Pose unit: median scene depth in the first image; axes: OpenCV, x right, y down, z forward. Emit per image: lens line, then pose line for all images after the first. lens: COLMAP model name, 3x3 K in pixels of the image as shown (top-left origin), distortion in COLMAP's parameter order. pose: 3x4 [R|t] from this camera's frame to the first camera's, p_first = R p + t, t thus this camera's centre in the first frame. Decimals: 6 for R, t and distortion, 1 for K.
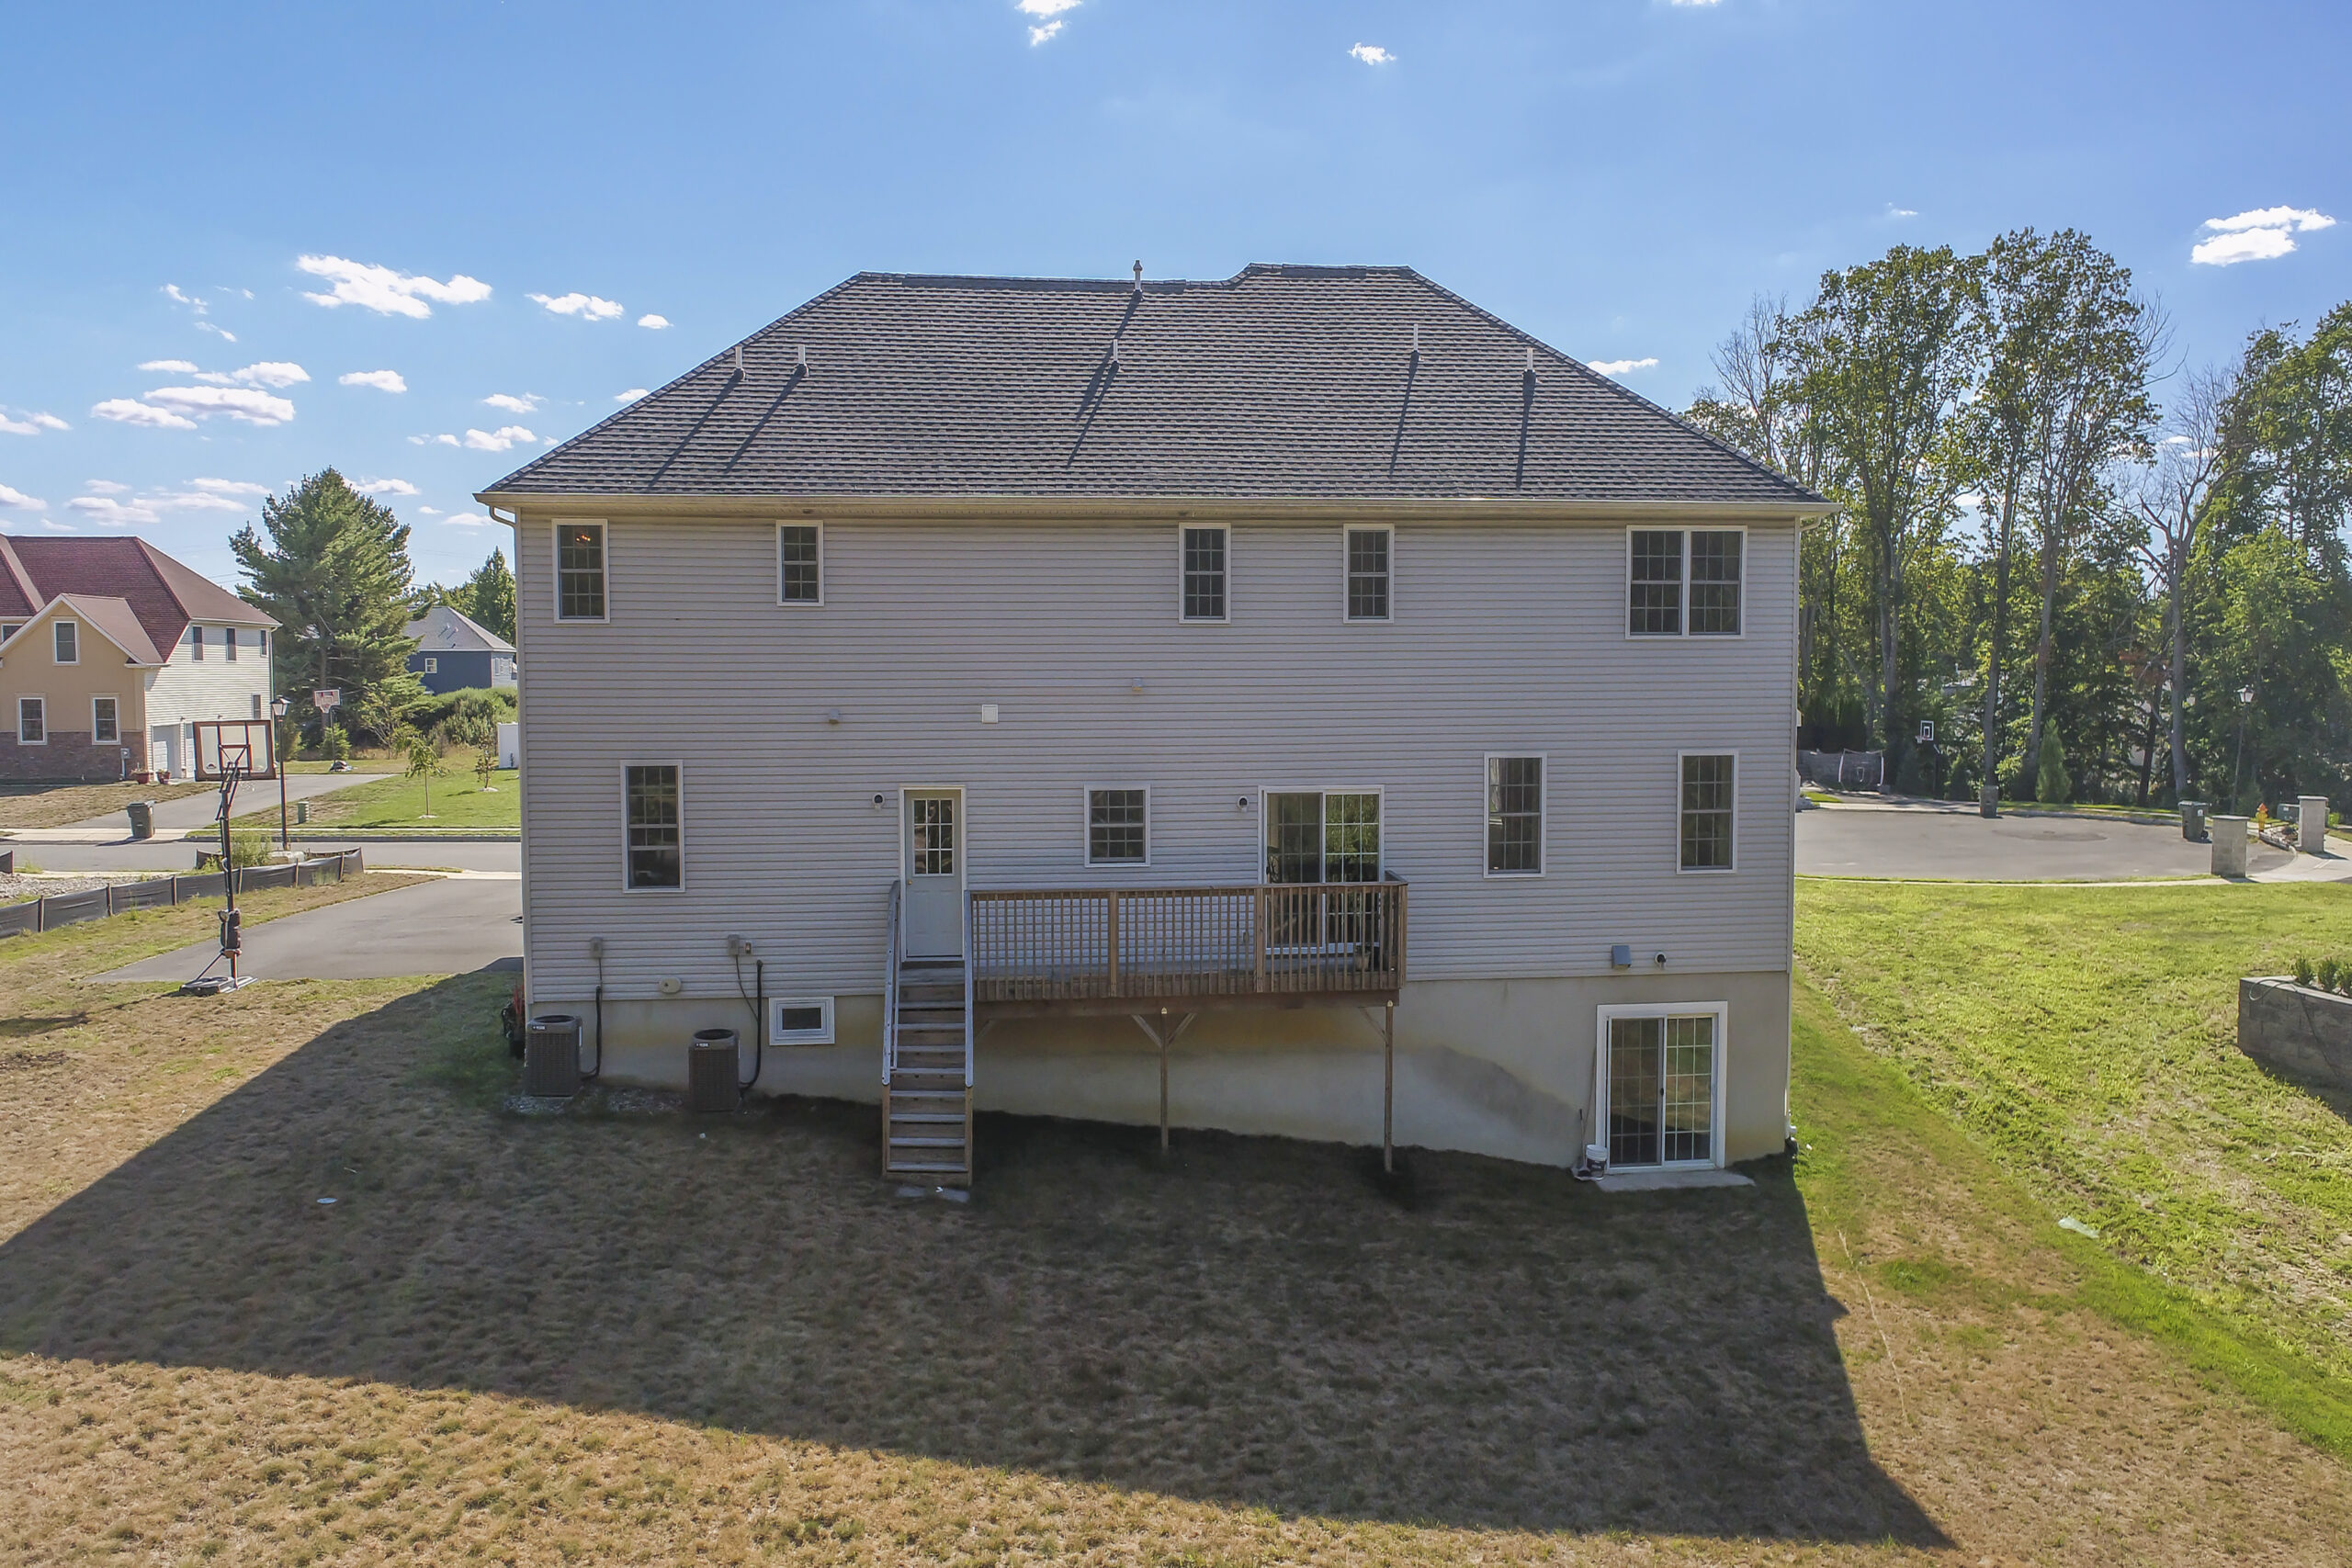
lens RADIAL K [[1606.3, 0, 1172.7], [0, 1606.3, 803.3], [0, 0, 1]] dist [-0.013457, 0.002883]
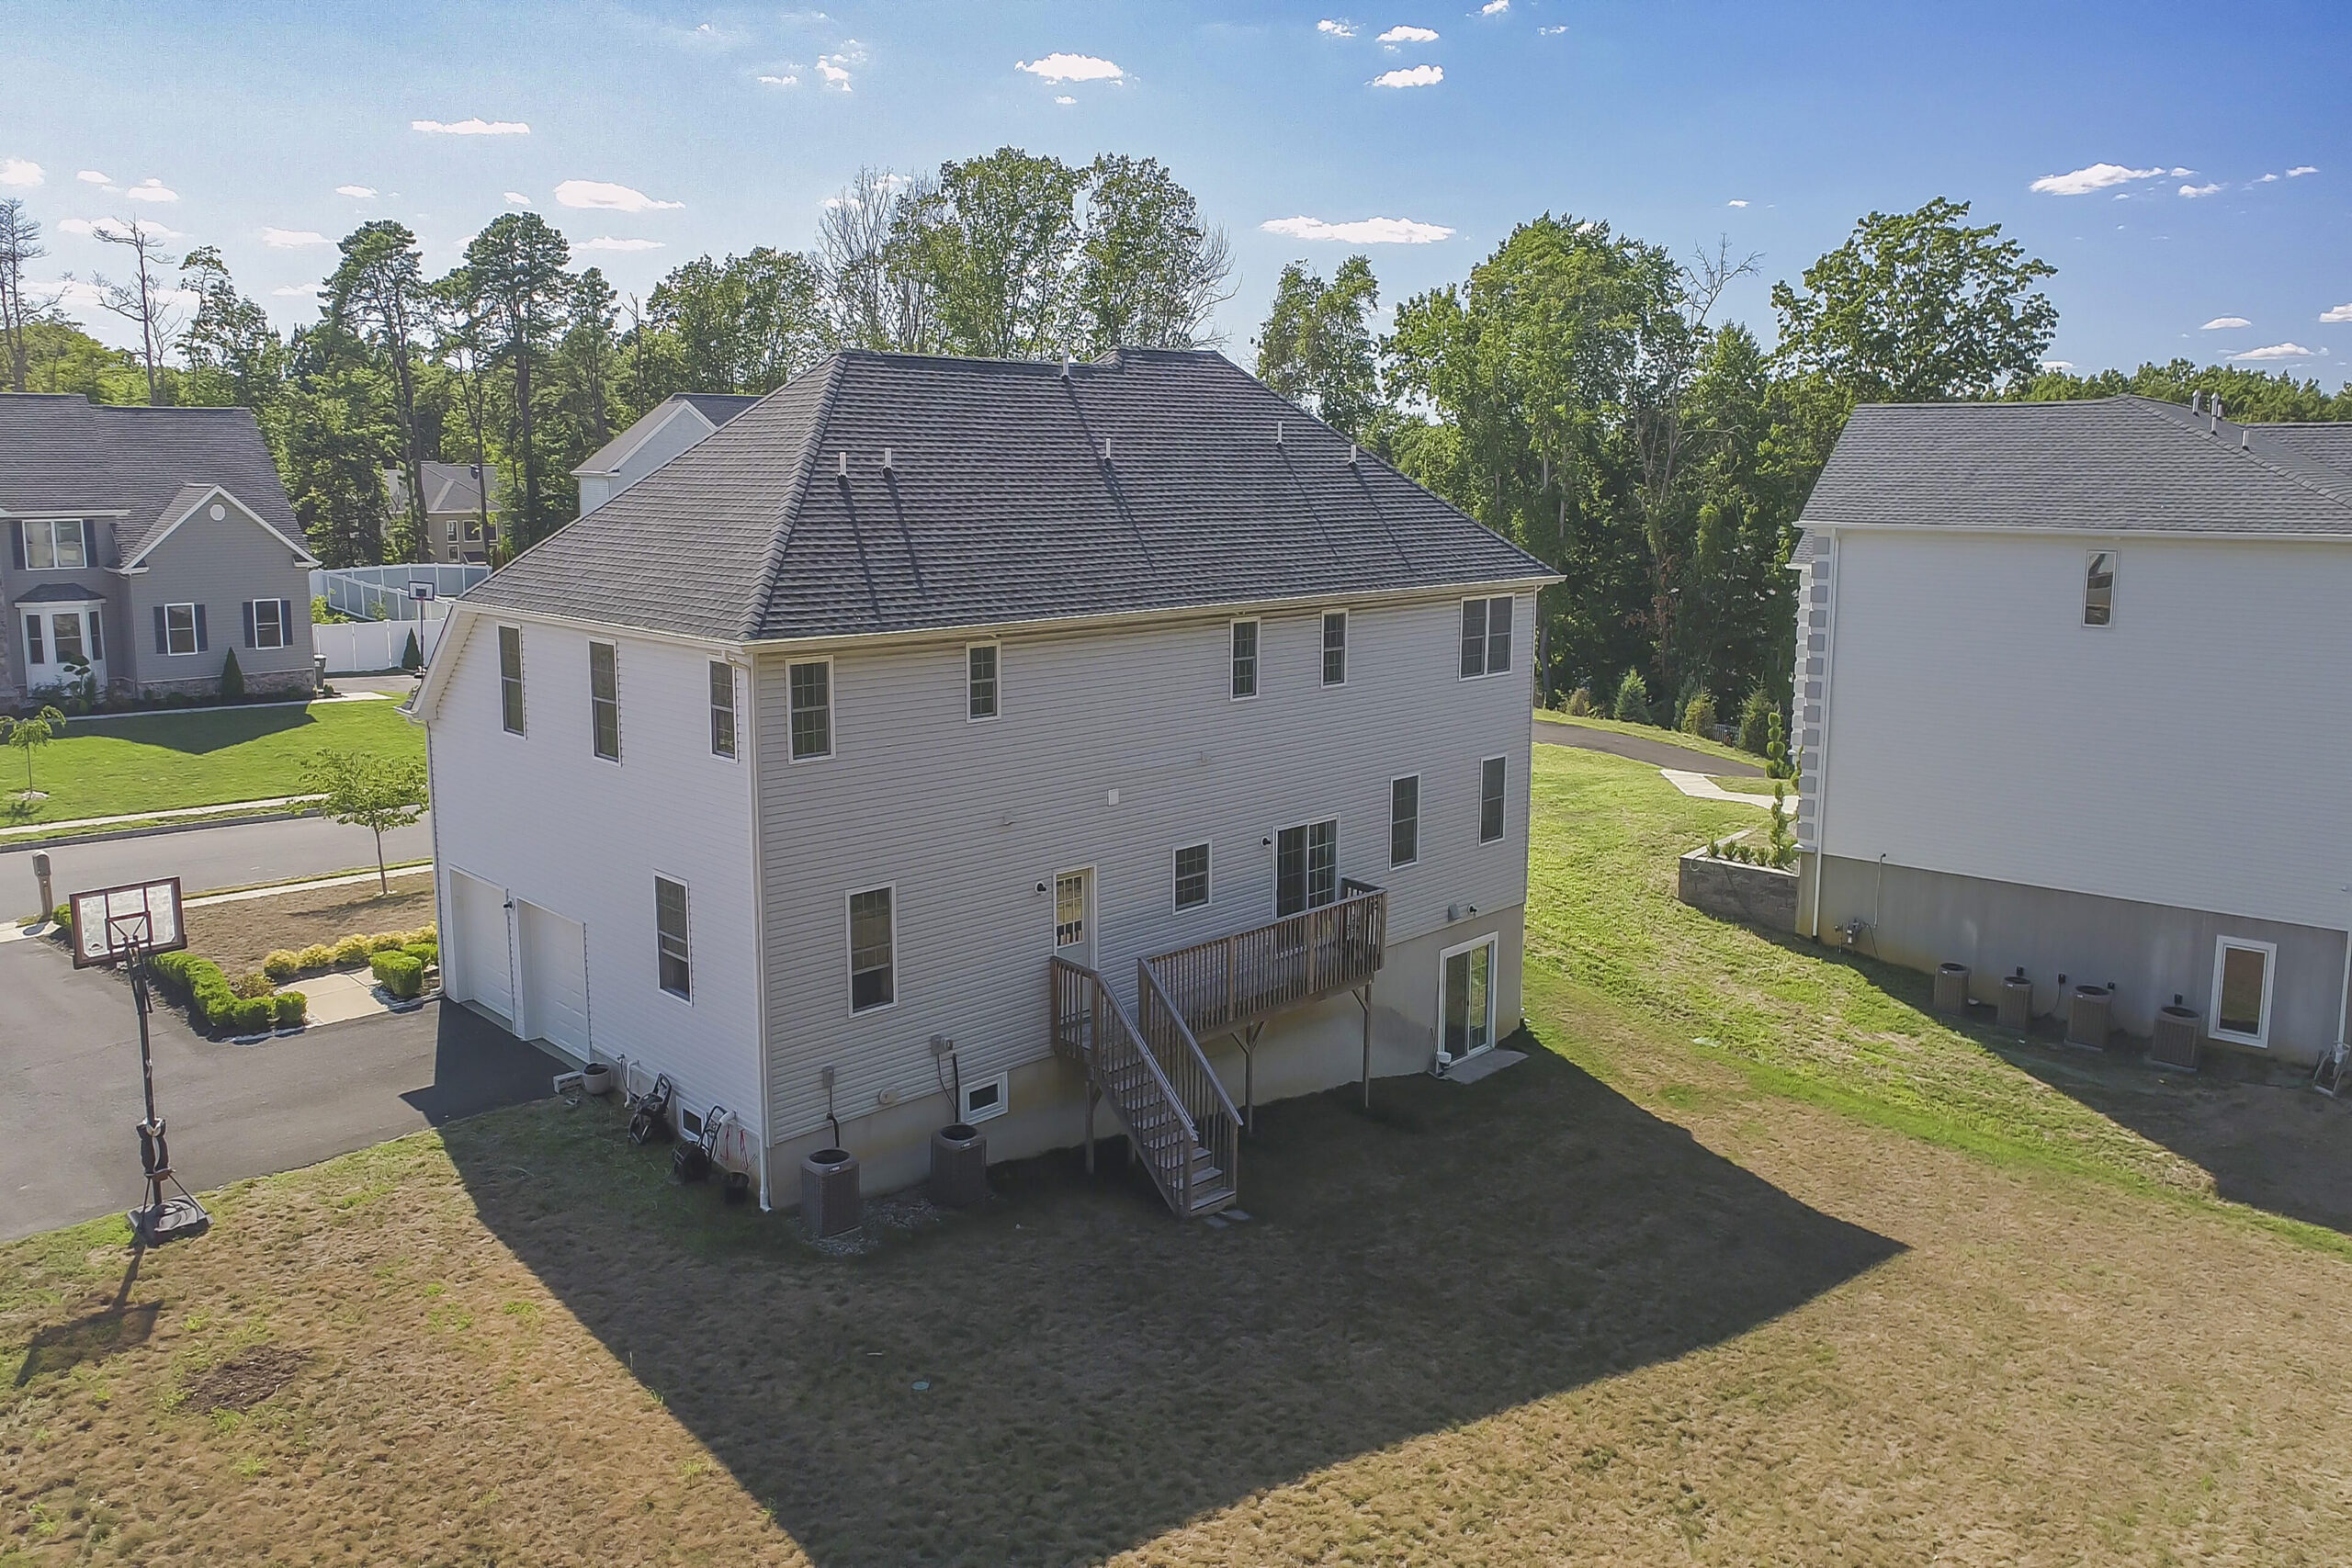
lens RADIAL K [[1677.9, 0, 1178.7], [0, 1677.9, 775.8], [0, 0, 1]] dist [-0.008589, 0.006853]
pose [[0.774499, -0.110124, 0.622916, -0.800338], [0.044168, 0.991741, 0.120411, -0.207984], [-0.631032, -0.065745, 0.772966, 0.058322]]
